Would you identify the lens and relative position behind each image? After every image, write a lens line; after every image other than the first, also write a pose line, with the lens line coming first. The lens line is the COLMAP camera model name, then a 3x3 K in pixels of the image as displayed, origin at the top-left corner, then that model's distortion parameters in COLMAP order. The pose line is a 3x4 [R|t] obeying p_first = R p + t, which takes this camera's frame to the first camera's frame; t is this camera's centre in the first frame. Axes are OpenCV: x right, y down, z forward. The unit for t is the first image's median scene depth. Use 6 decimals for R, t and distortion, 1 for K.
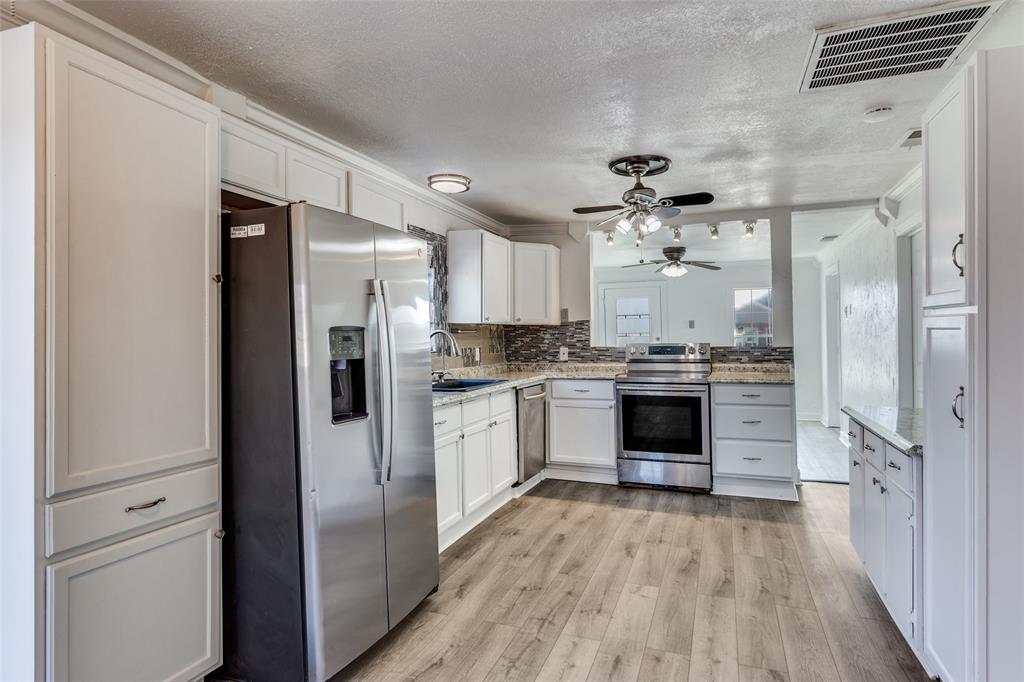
lens RADIAL K [[575.0, 0, 513.4], [0, 575.0, 361.0], [0, 0, 1]] dist [-0.002911, 0.000428]
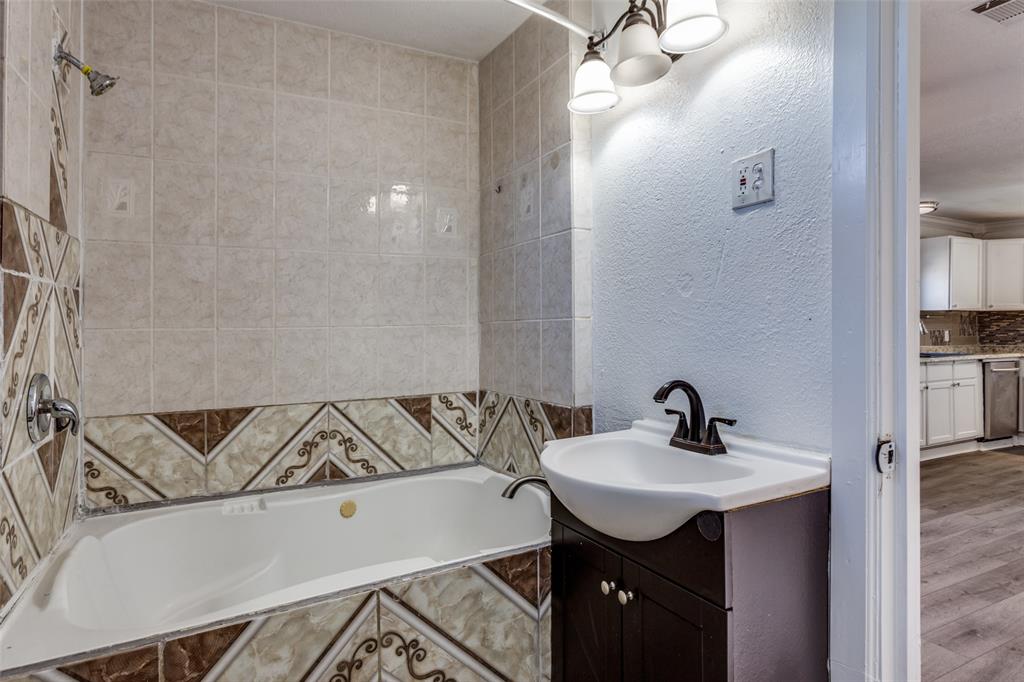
lens RADIAL K [[586.5, 0, 517.3], [0, 586.5, 332.7], [0, 0, 1]] dist [0.001514, 0.001797]
pose [[0.752023, 0.005839, -0.659111, 0.084775], [-0.032222, 0.999091, -0.027913, 0.052838], [0.658349, 0.042229, 0.751528, -0.610869]]
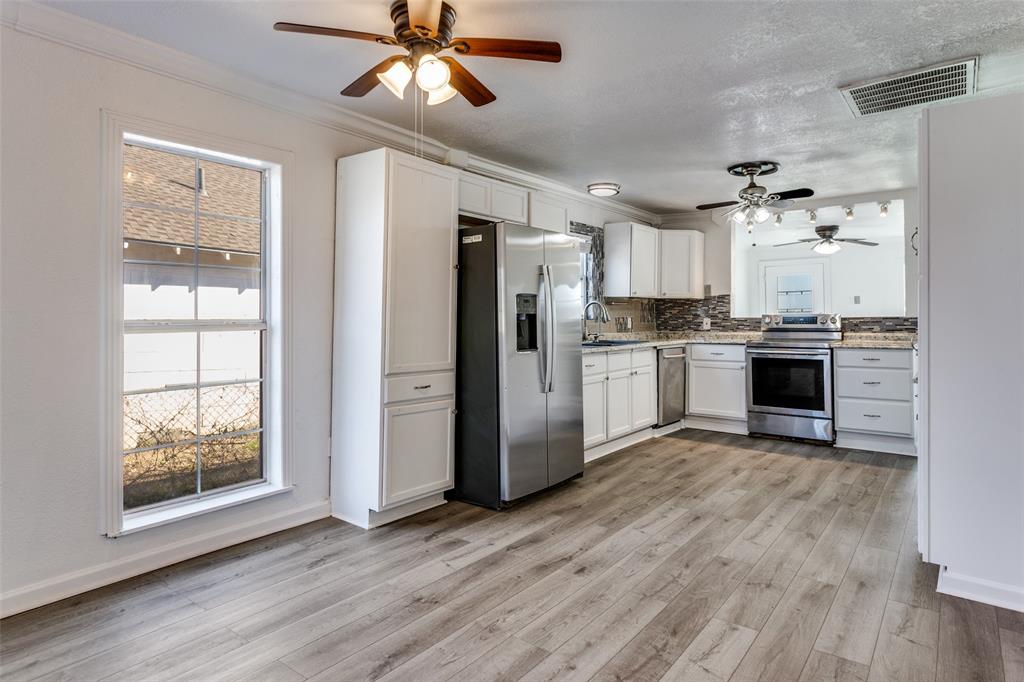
lens RADIAL K [[586.5, 0, 517.3], [0, 586.5, 332.7], [0, 0, 1]] dist [0.001514, 0.001797]
pose [[0.955667, 0.012397, -0.294188, 0.089061], [-0.017568, 0.999734, -0.014942, 0.037358], [0.293925, 0.019448, 0.955631, -0.299655]]
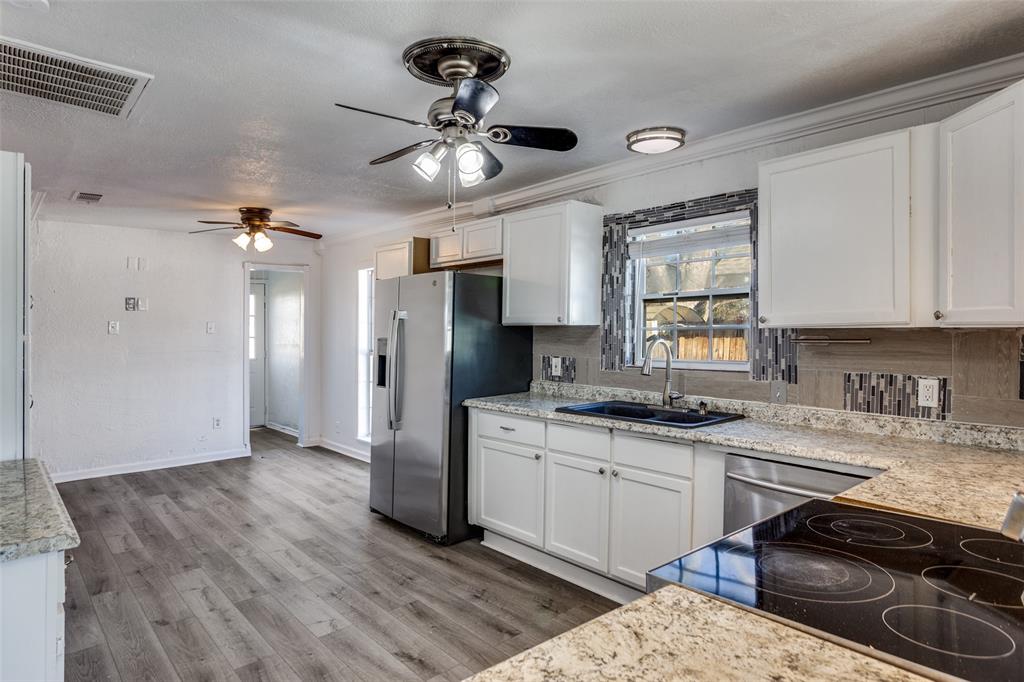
lens RADIAL K [[578.2, 0, 496.2], [0, 578.2, 340.9], [0, 0, 1]] dist [-0.003471, -0.000084]
pose [[-0.482515, 0.023885, -0.875562, 0.575215], [-0.033399, 0.998399, 0.045642, -0.070876], [0.875251, 0.051266, -0.480945, 1.064995]]
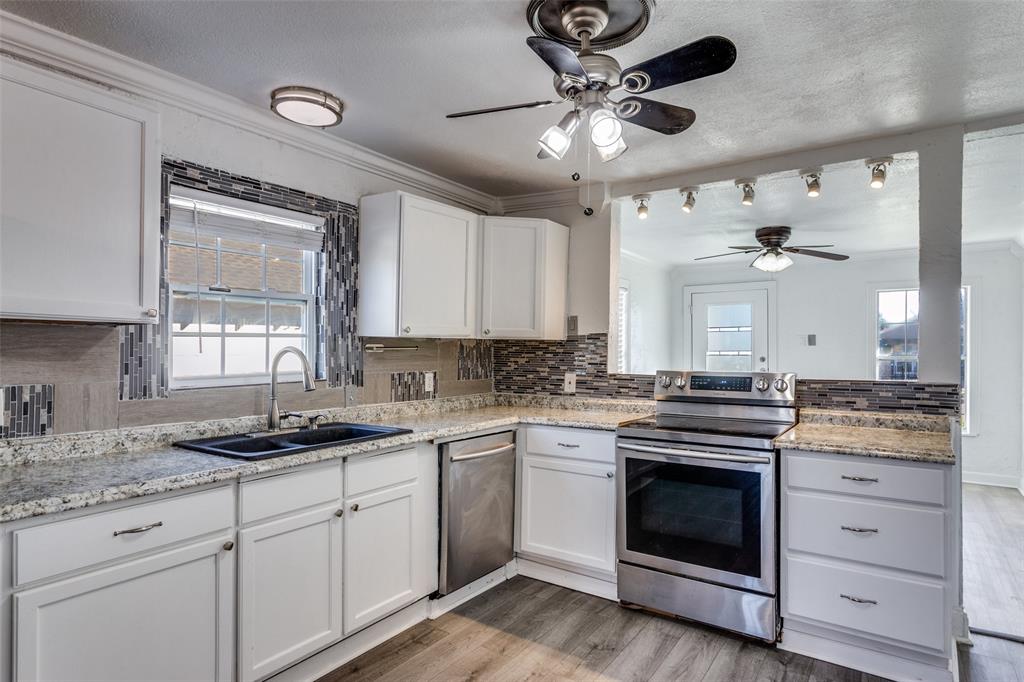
lens RADIAL K [[567.0, 0, 513.0], [0, 567.0, 376.1], [0, 0, 1]] dist [-0.003188, 0.000443]
pose [[0.970410, 0.023591, -0.240309, 0.229053], [-0.022560, 0.999721, 0.007042, -0.029461], [0.240408, -0.001413, 0.970671, 0.424247]]
